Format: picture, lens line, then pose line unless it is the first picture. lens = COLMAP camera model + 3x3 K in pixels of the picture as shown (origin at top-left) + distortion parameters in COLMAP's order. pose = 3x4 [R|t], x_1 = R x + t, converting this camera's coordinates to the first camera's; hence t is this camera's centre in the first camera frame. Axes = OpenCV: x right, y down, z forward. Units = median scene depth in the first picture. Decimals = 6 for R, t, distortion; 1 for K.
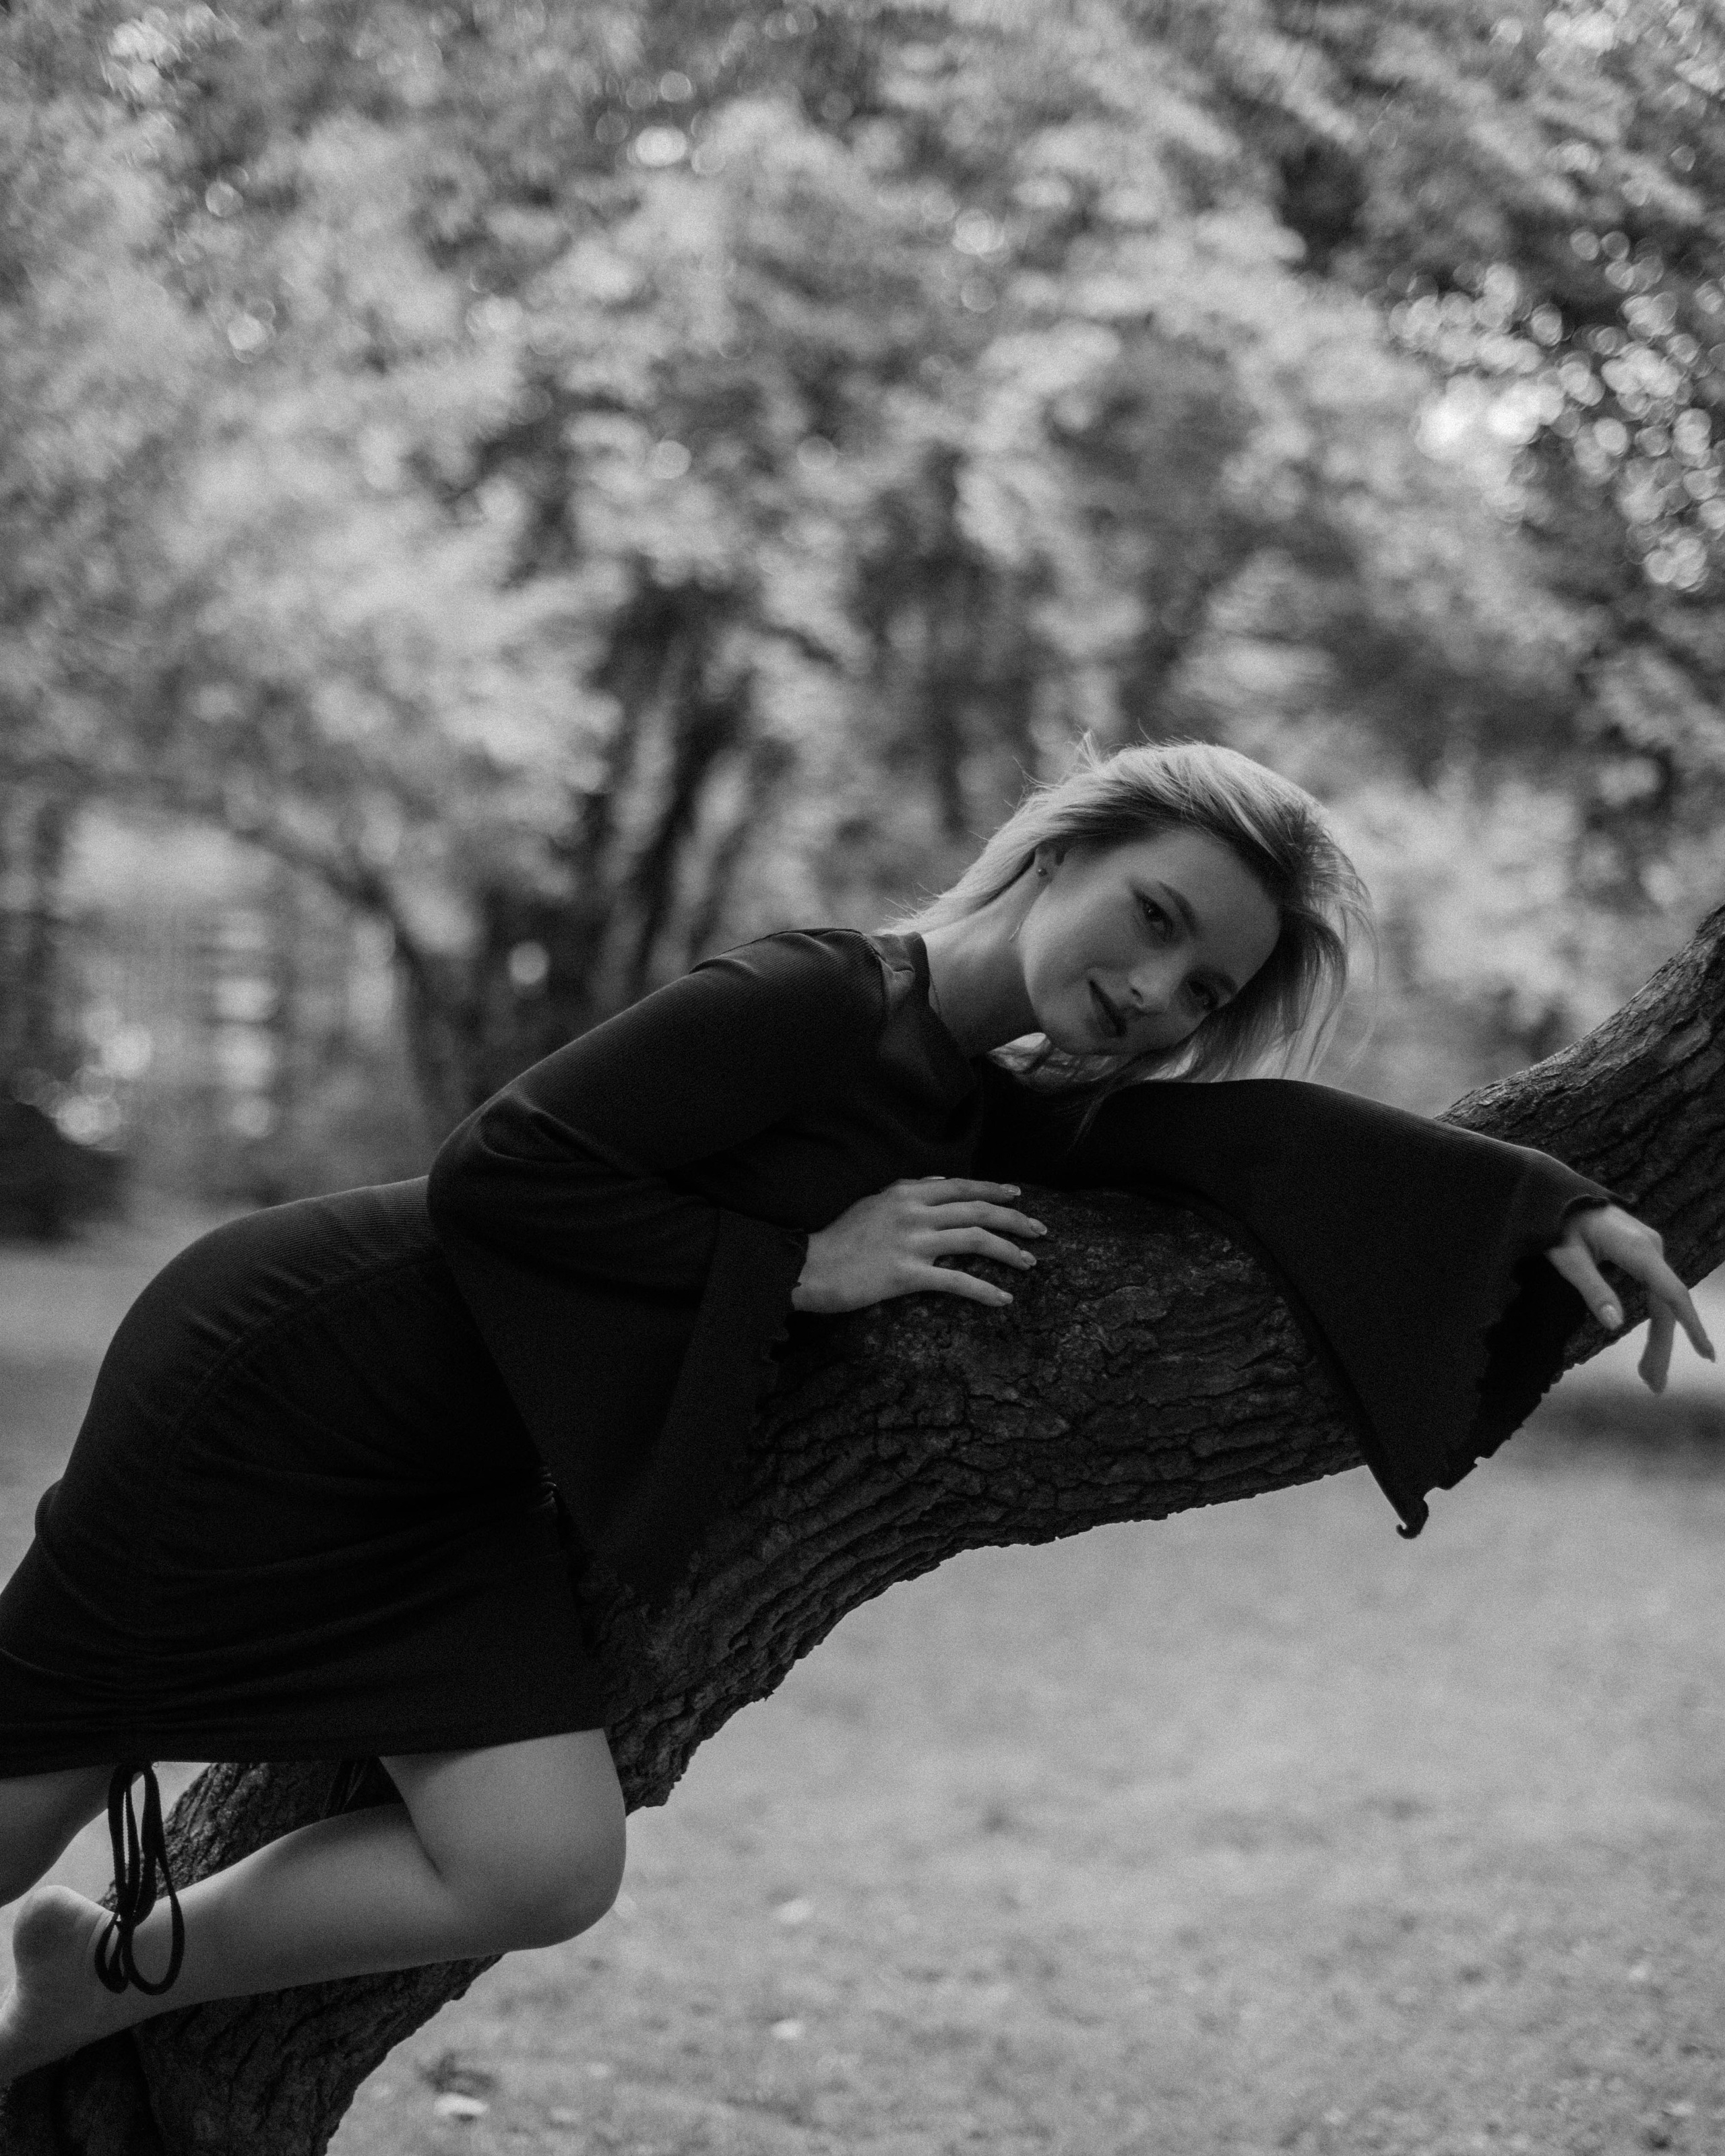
lens RADIAL K [[3810.9, 0, 861.3], [0, 3810.9, 1251.2], [0, 0, 1]] dist [-0.146594, 0.142032]
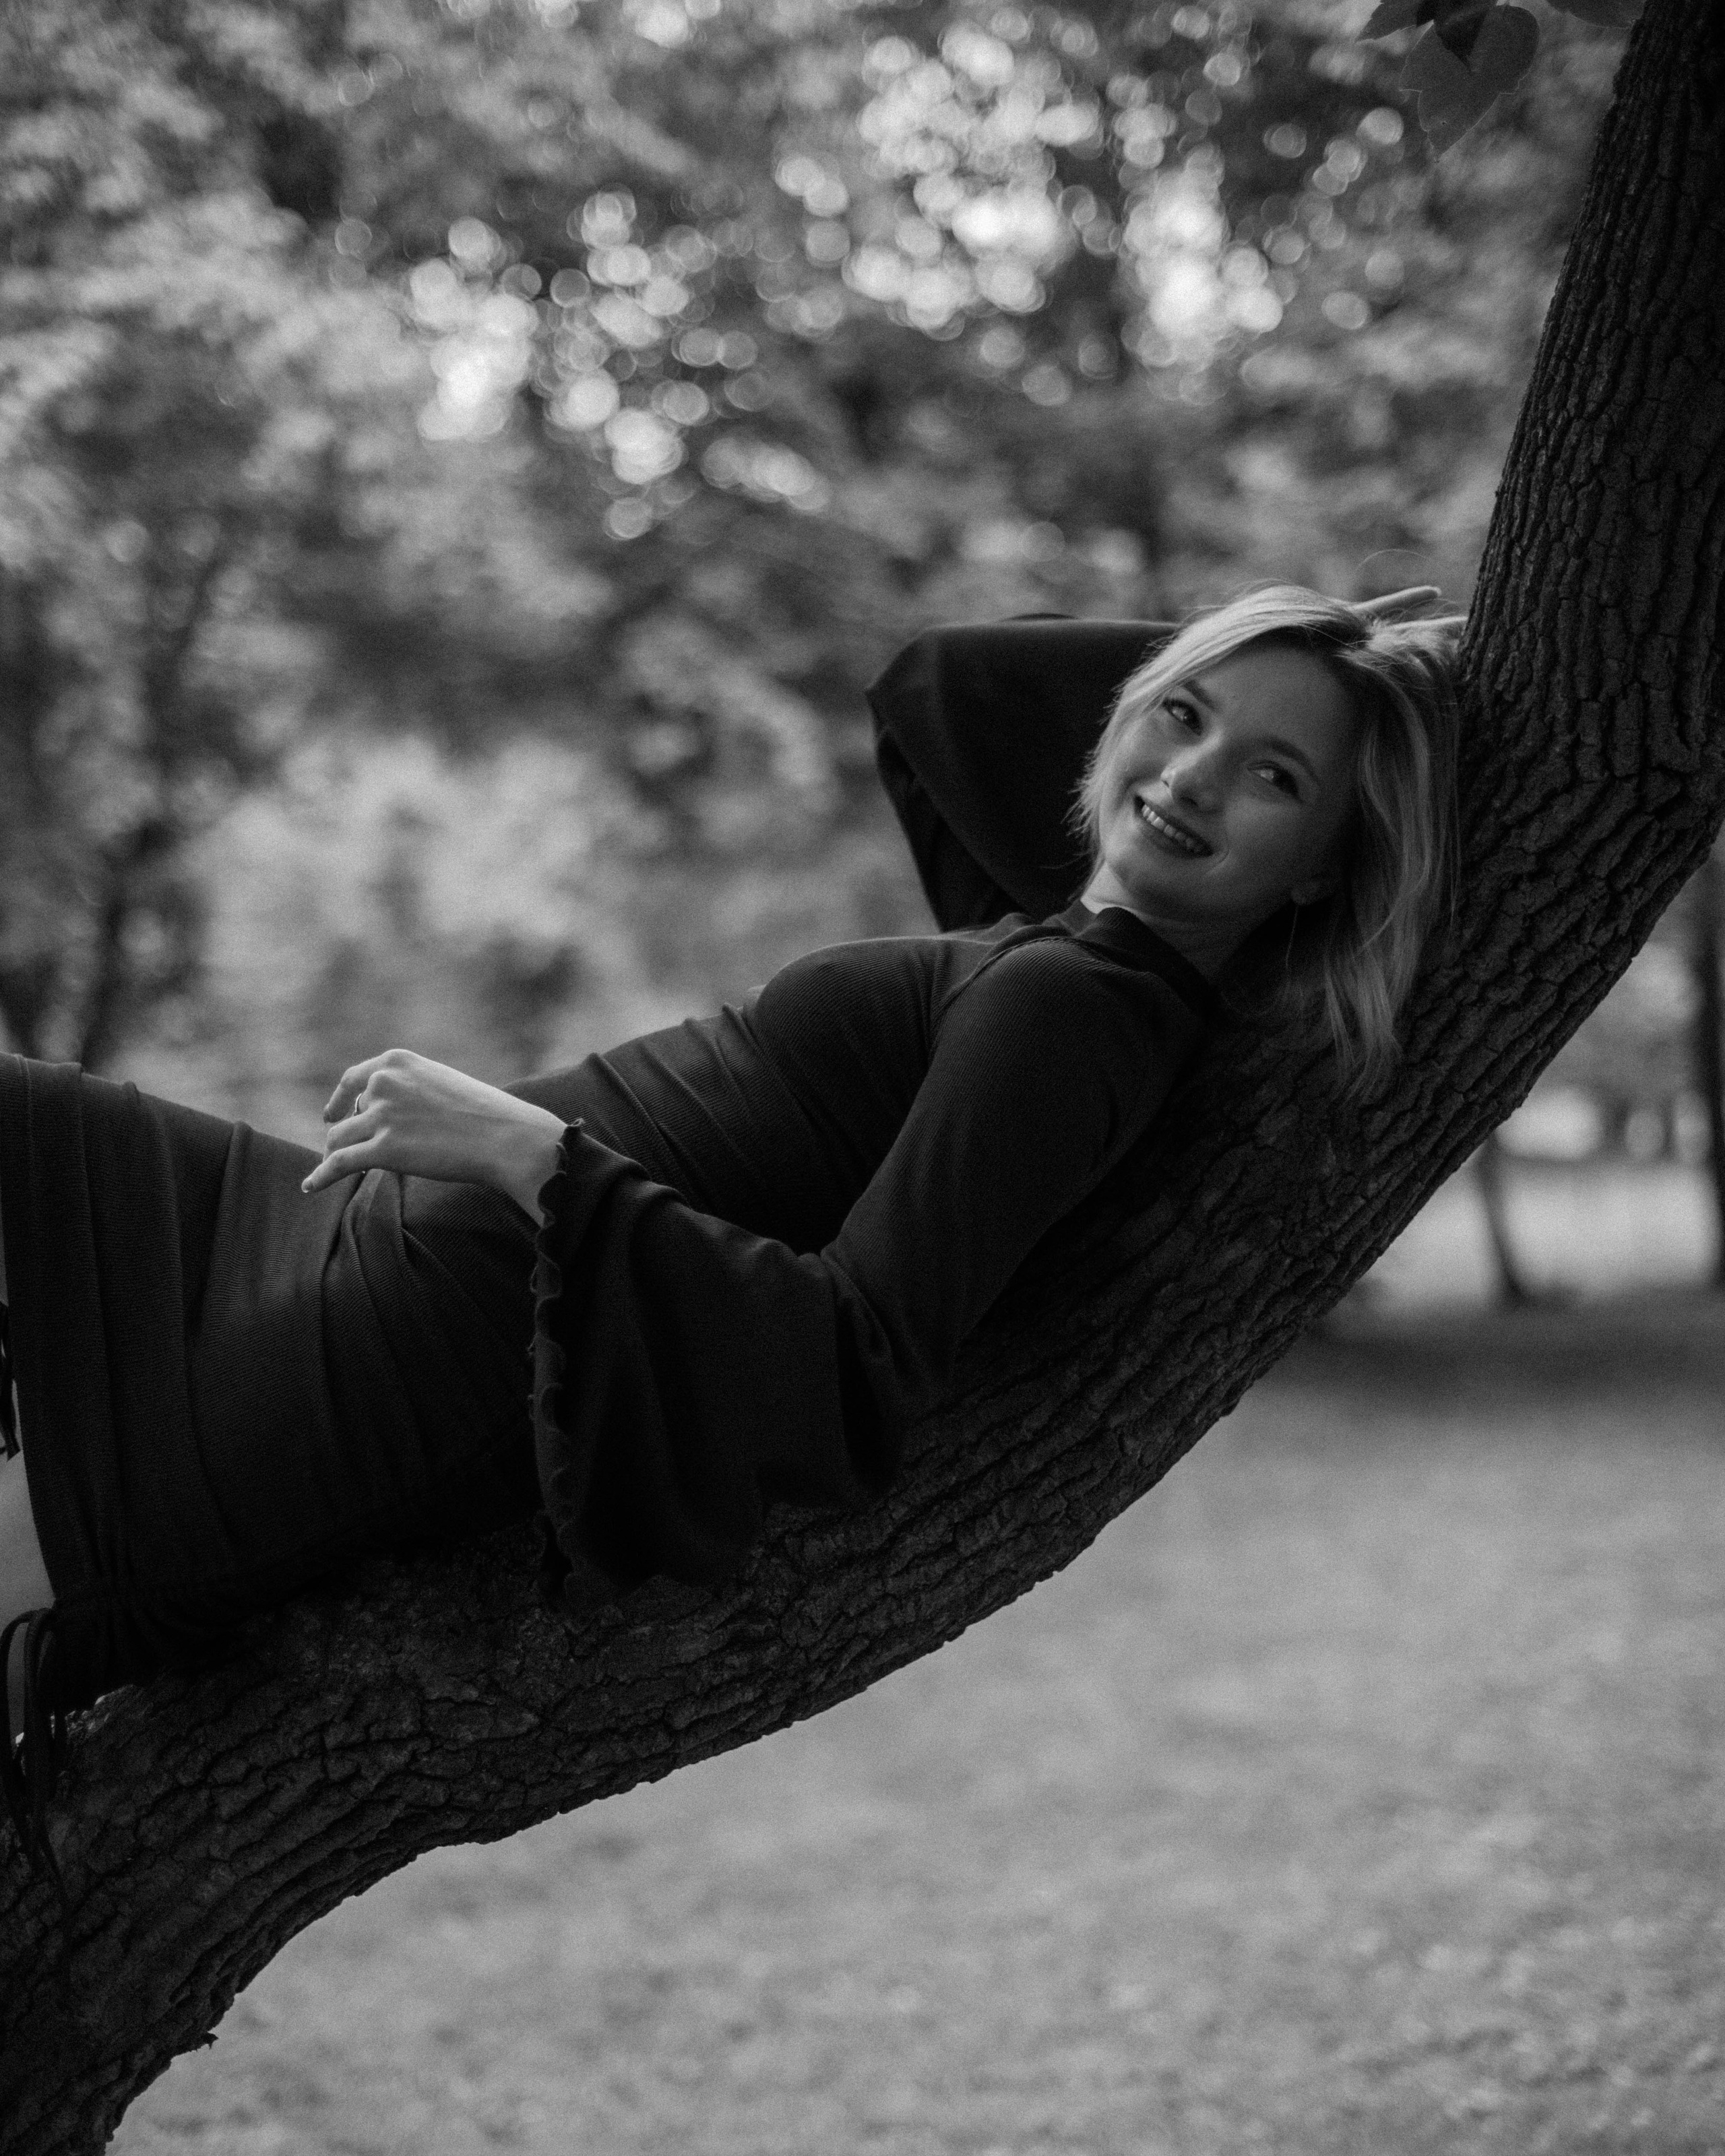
lens RADIAL K [[3810.9, 0, 861.3], [0, 3810.9, 1251.2], [0, 0, 1]] dist [-0.146594, 0.142032]
pose [[0.961084, -0.104834, 0.255594, -0.085394], [0.100818, 0.994488, 0.028801, -0.078270], [-0.257204, -0.001912, 0.966355, 0.106349]]
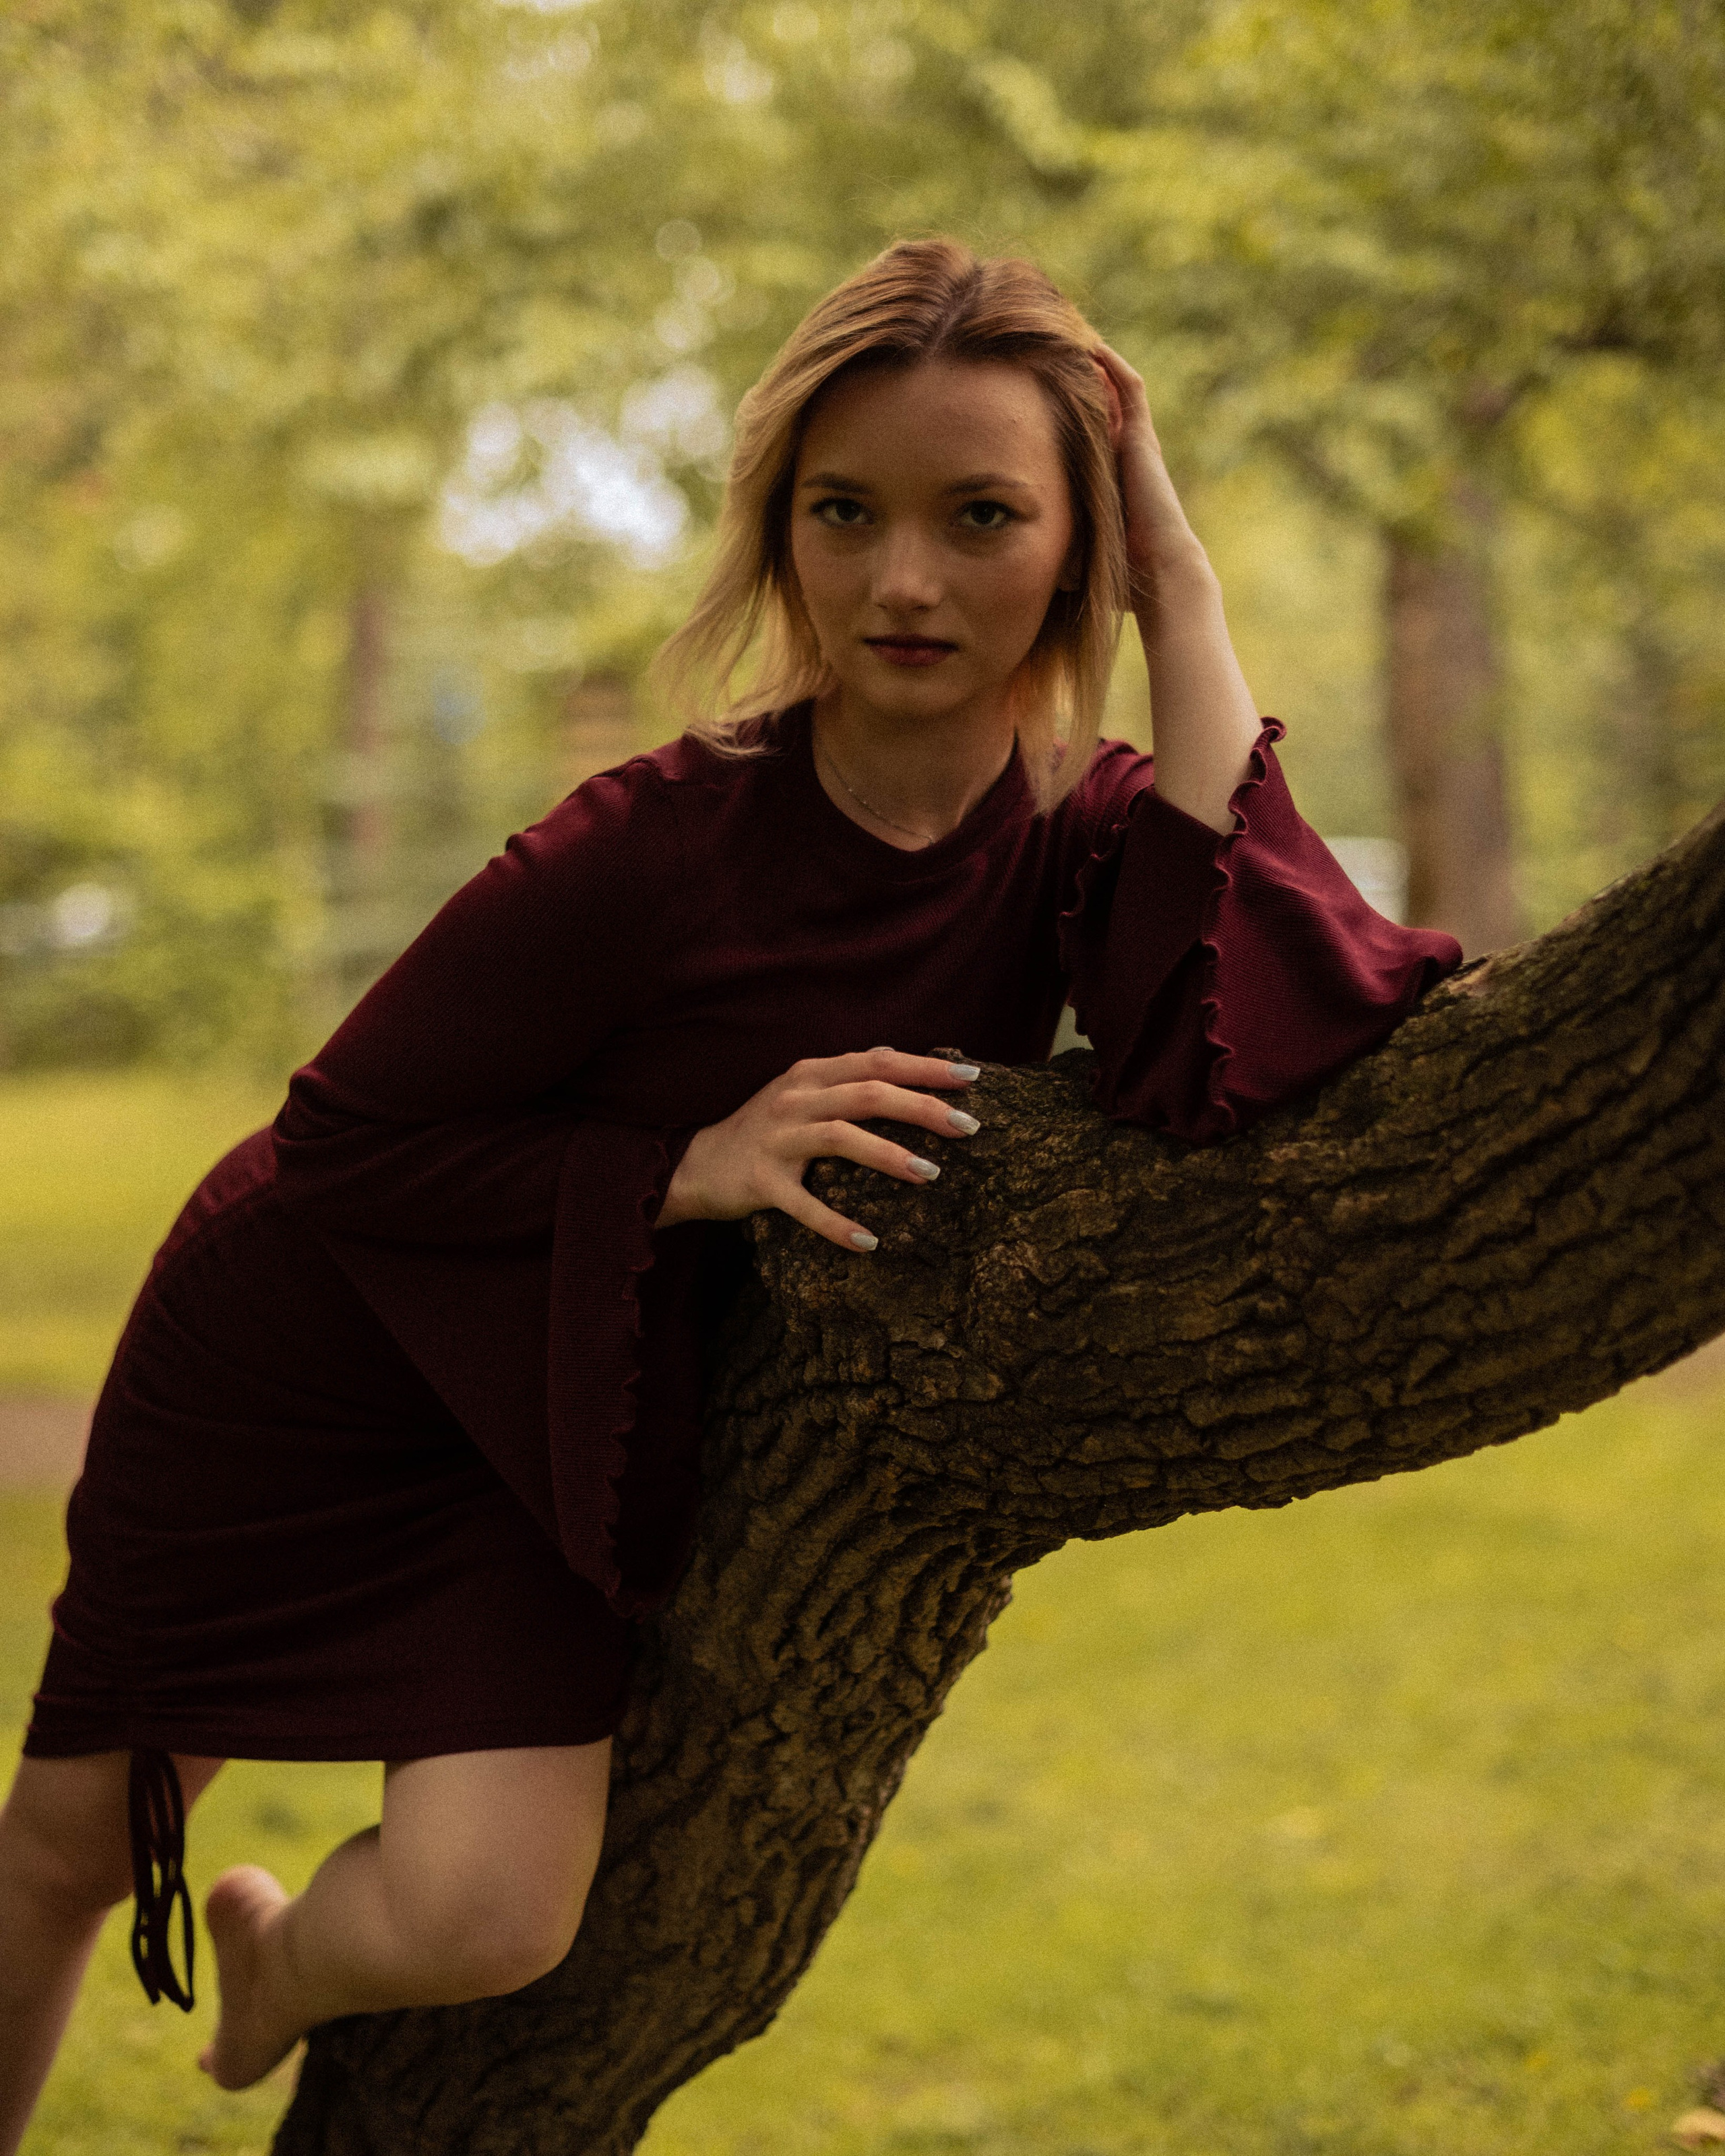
lens RADIAL K [[3810.9, 0, 861.3], [0, 3810.9, 1251.2], [0, 0, 1]] dist [-0.146594, 0.142032]
pose [[0.797260, -0.016314, -0.603415, 0.448720], [0.040021, 0.998864, 0.025872, 0.000590], [0.602307, -0.044776, 0.797007, 0.383964]]
